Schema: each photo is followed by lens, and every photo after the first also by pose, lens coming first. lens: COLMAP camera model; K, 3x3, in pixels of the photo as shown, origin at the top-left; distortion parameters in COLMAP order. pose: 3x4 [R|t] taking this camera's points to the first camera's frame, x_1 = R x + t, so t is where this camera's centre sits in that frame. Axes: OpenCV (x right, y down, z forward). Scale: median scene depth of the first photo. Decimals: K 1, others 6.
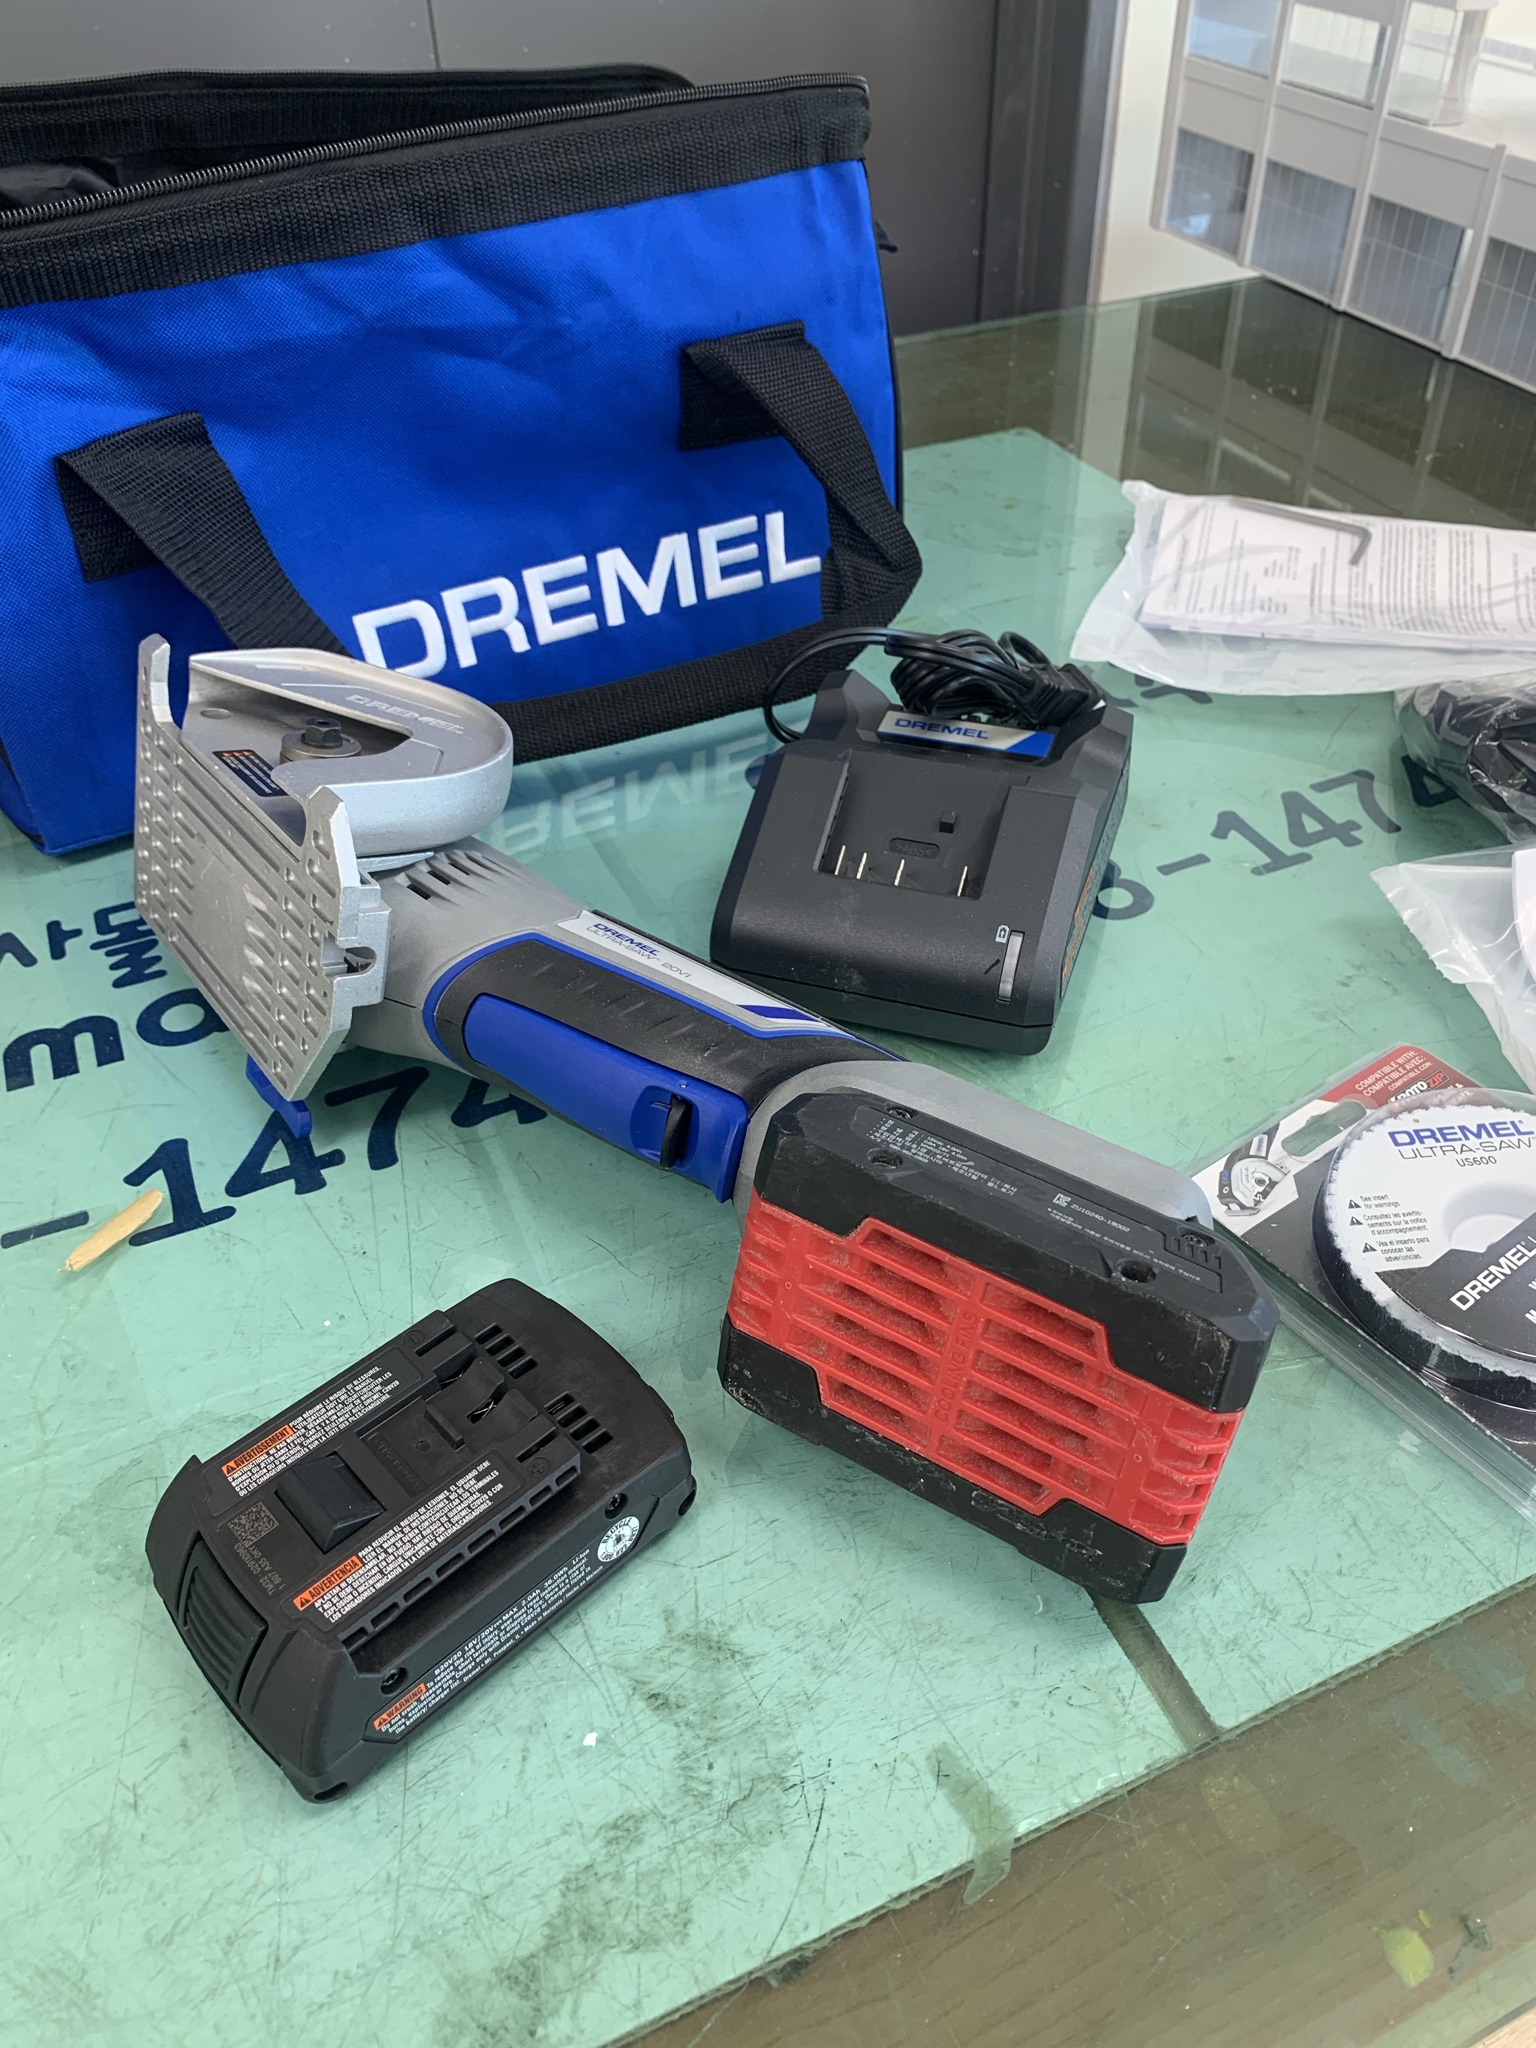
lens RADIAL K [[1552.3, 0, 771.4], [0, 1552.3, 1047.2], [0, 0, 1]] dist [0.003558, 0.003990]
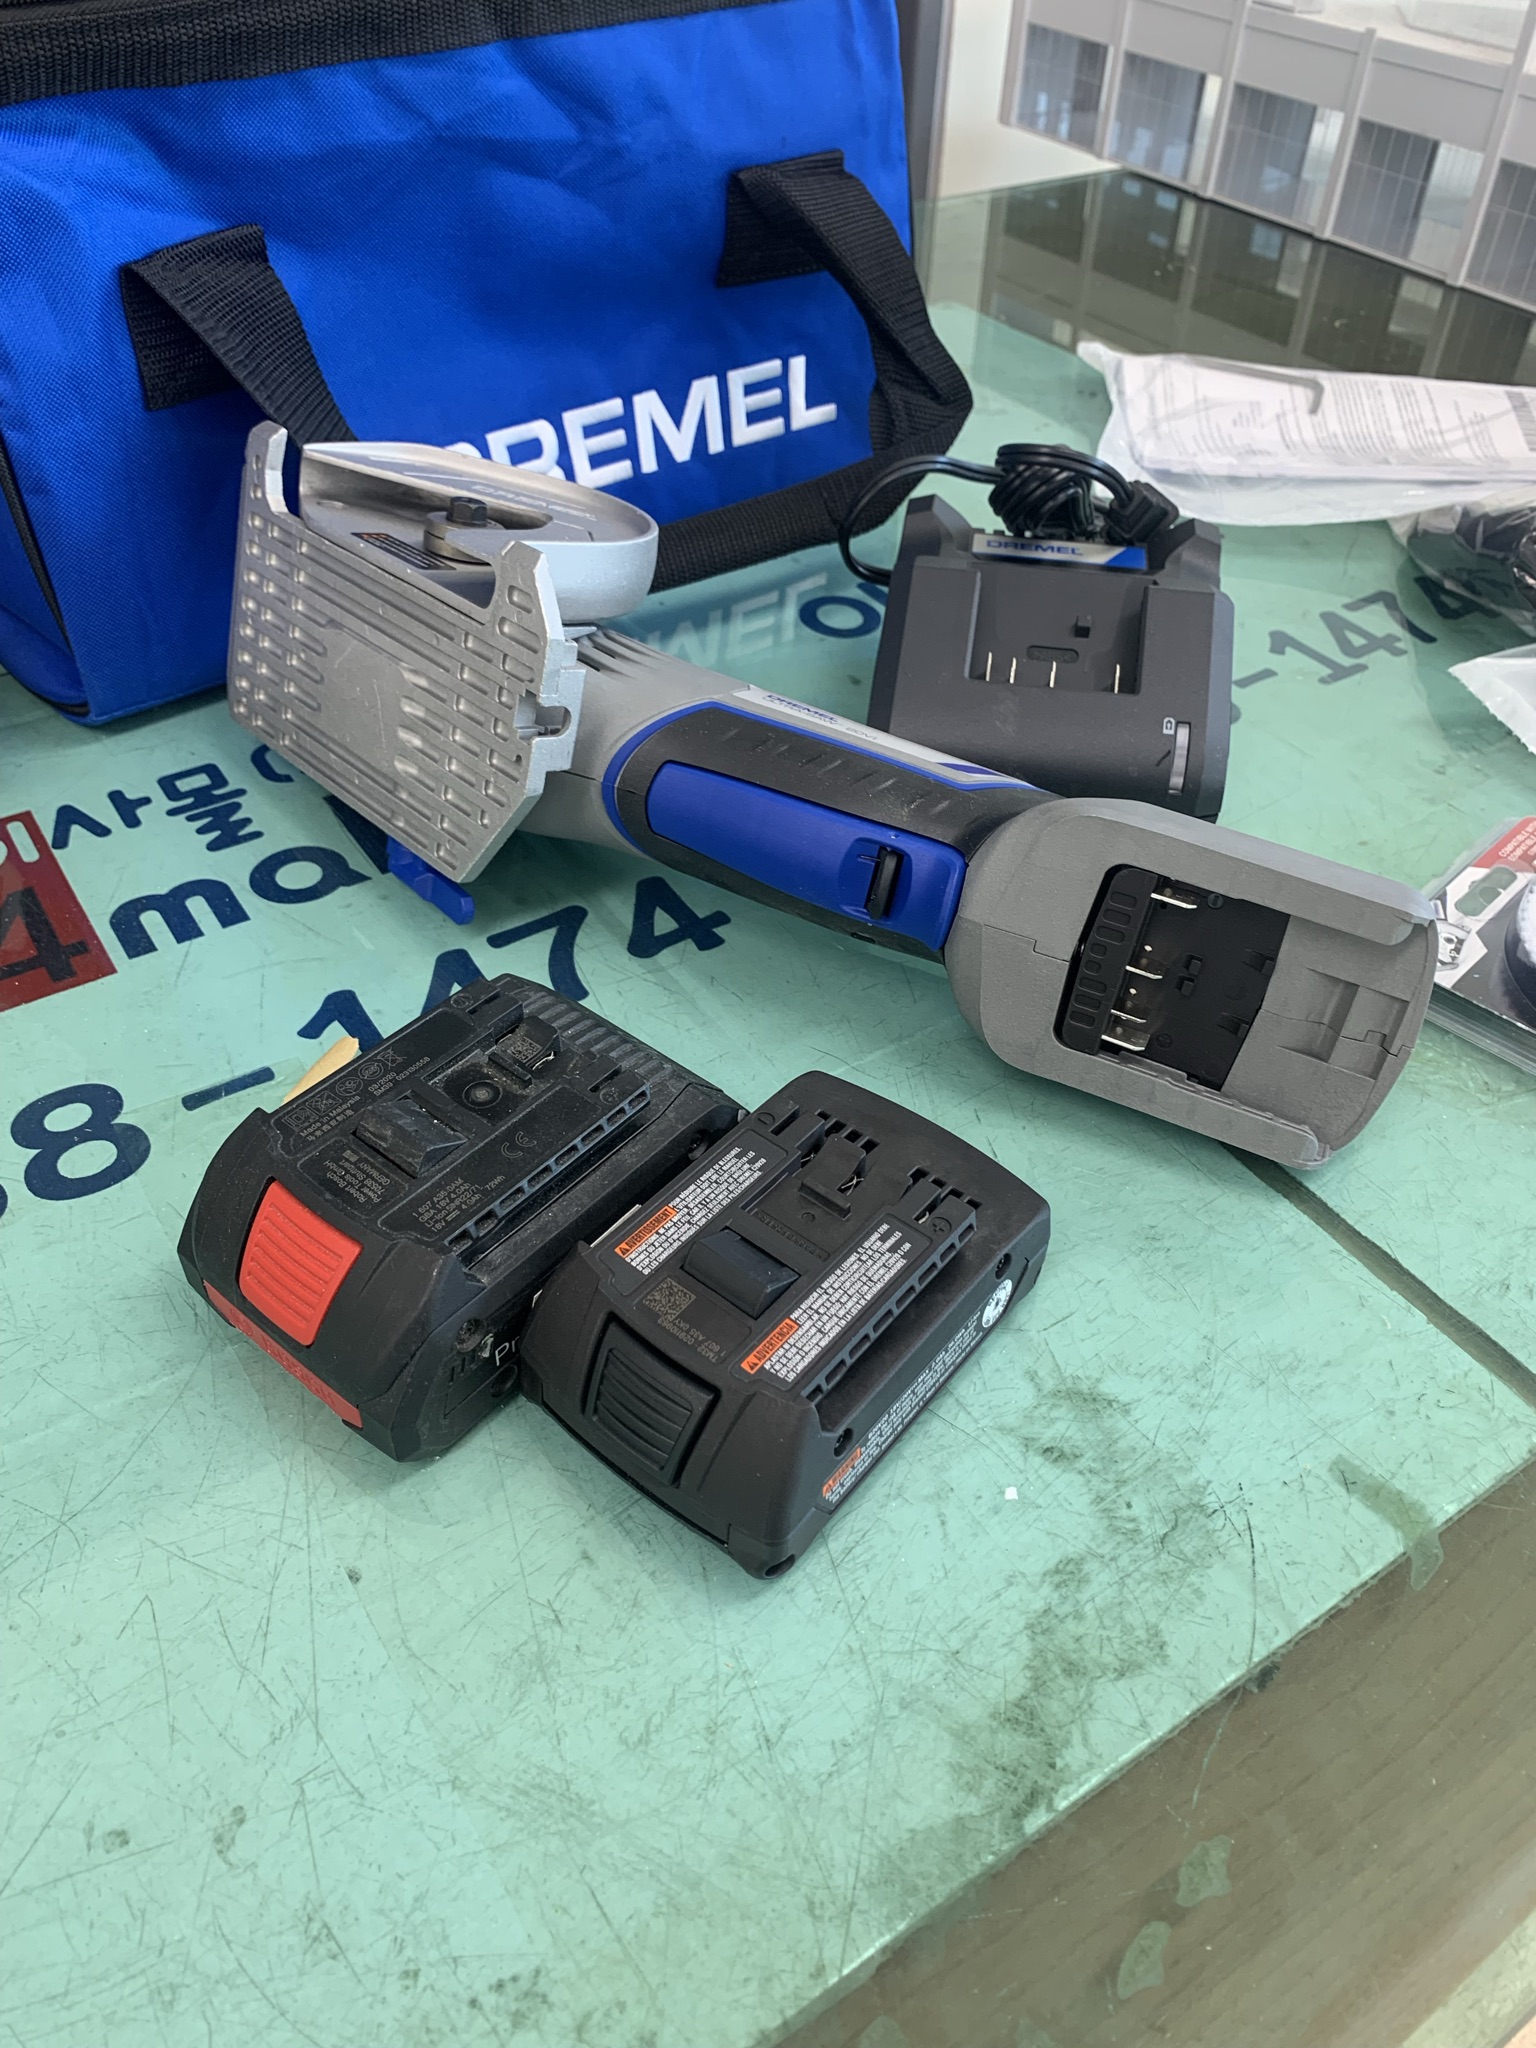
lens RADIAL K [[1561.1, 0, 768.0], [0, 1561.1, 1024.0], [0, 0, 1]] dist [-0.004169, 0.010461]
pose [[0.984531, -0.077991, 0.156893, -0.263400], [0.076859, 0.996954, 0.013279, 0.081773], [-0.157451, -0.001015, 0.987526, 0.031930]]
